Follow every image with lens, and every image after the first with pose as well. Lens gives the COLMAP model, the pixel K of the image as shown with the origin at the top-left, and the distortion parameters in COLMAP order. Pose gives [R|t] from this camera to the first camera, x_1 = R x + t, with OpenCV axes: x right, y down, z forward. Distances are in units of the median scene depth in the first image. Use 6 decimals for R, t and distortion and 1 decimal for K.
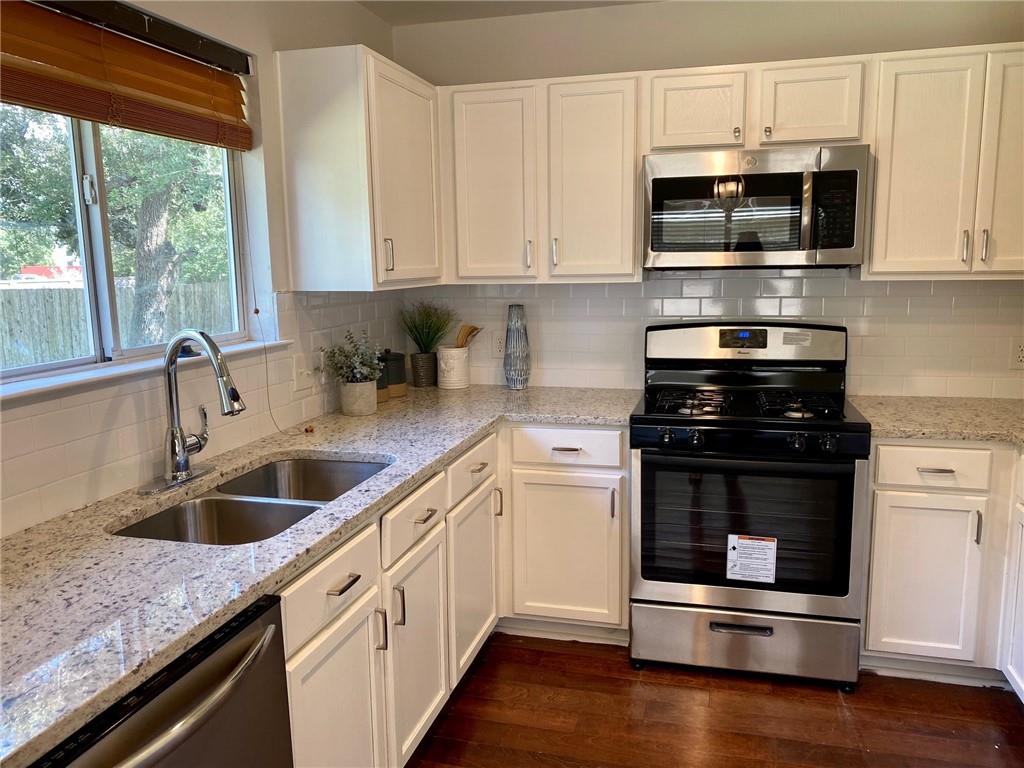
lens RADIAL K [[789.8, 0, 509.3], [0, 789.8, 383.9], [0, 0, 1]] dist [0.028994, -0.035694]
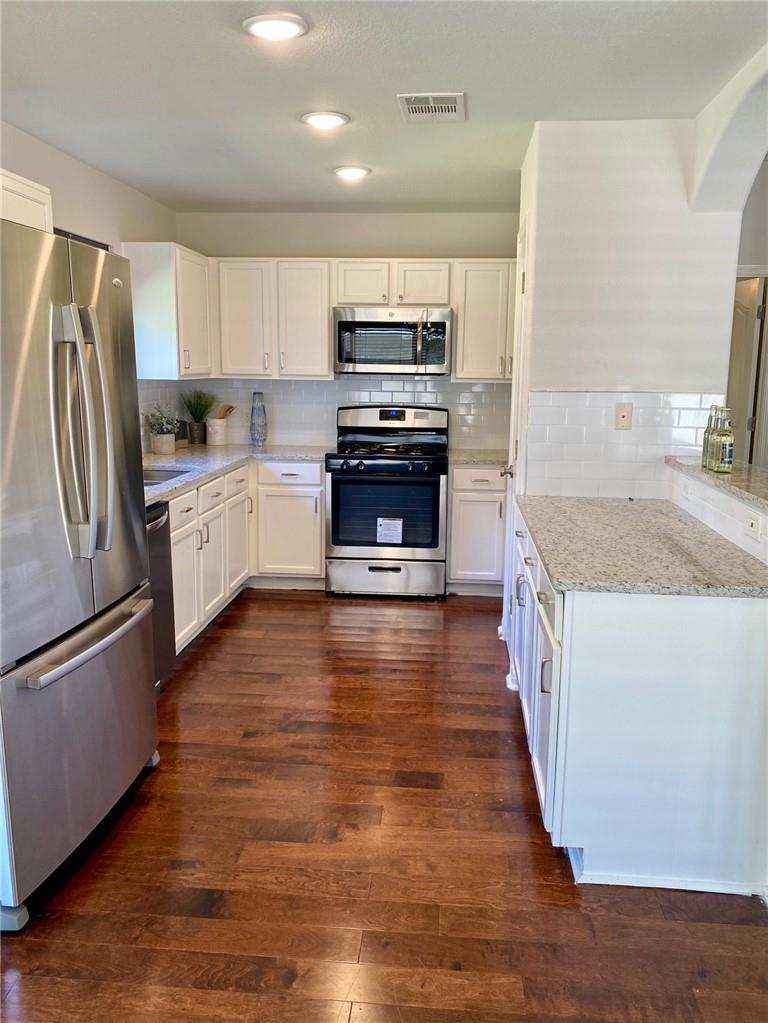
lens RADIAL K [[789.0, 0, 402.9], [0, 789.0, 519.0], [0, 0, 1]] dist [0.028994, -0.035694]
pose [[0.978241, -0.008045, 0.207316, -0.044444], [0.000118, 0.999269, 0.038223, 0.111835], [-0.207472, -0.037367, 0.977527, -0.748442]]
